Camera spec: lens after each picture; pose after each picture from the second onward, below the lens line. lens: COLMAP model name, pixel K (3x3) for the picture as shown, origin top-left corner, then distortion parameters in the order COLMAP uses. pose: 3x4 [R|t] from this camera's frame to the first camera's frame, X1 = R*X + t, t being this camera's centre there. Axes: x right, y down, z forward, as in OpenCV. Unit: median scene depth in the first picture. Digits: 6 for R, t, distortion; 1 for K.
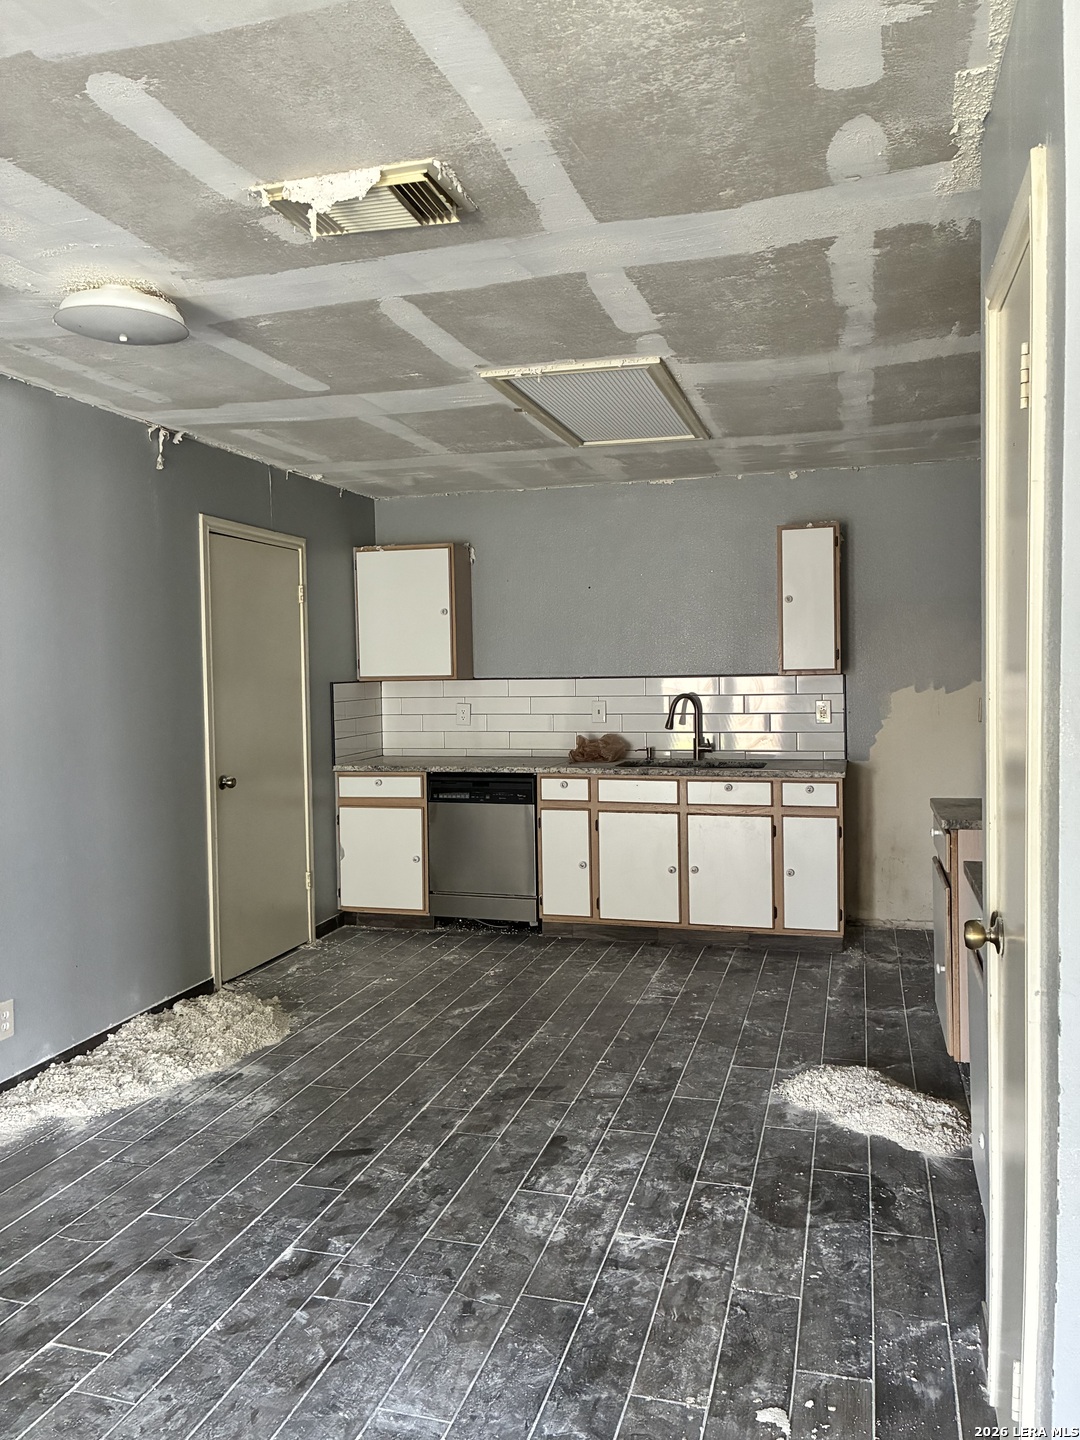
lens RADIAL K [[1098.5, 0, 530.8], [0, 1098.5, 716.8], [0, 0, 1]] dist [0.045917, -0.052415]
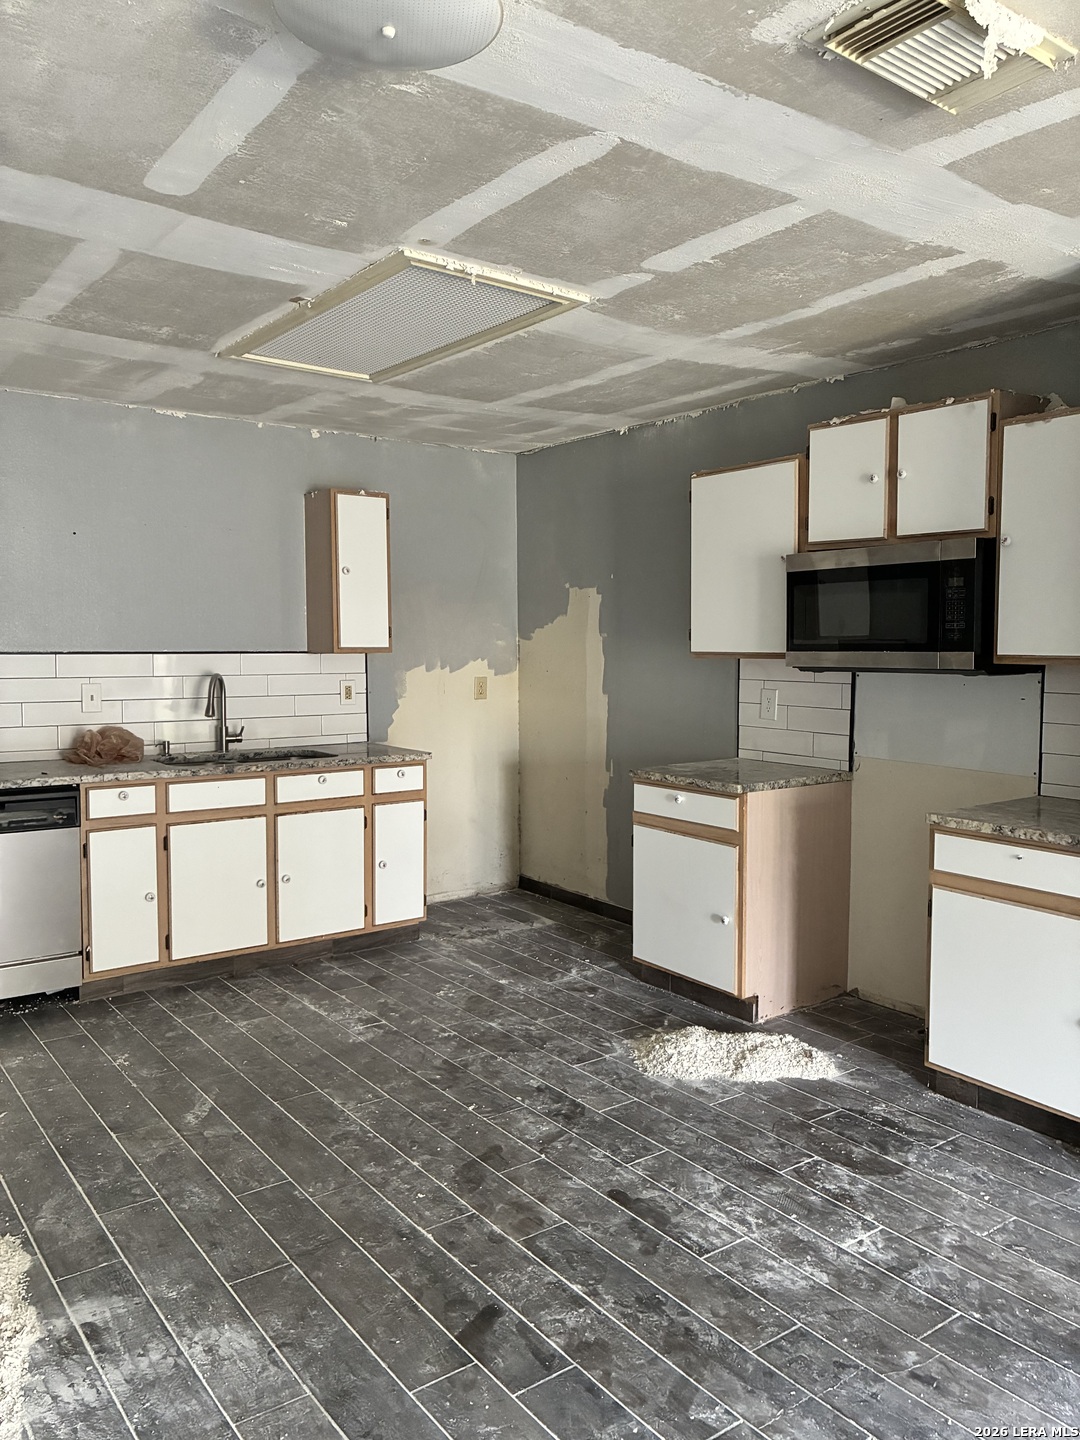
lens RADIAL K [[1098.5, 0, 527.7], [0, 1098.5, 715.5], [0, 0, 1]] dist [0.045917, -0.052415]
pose [[0.601672, -0.035373, 0.797959, -0.602423], [0.021759, 0.999374, 0.027895, -0.012169], [-0.798447, 0.000579, 0.602065, 0.473948]]
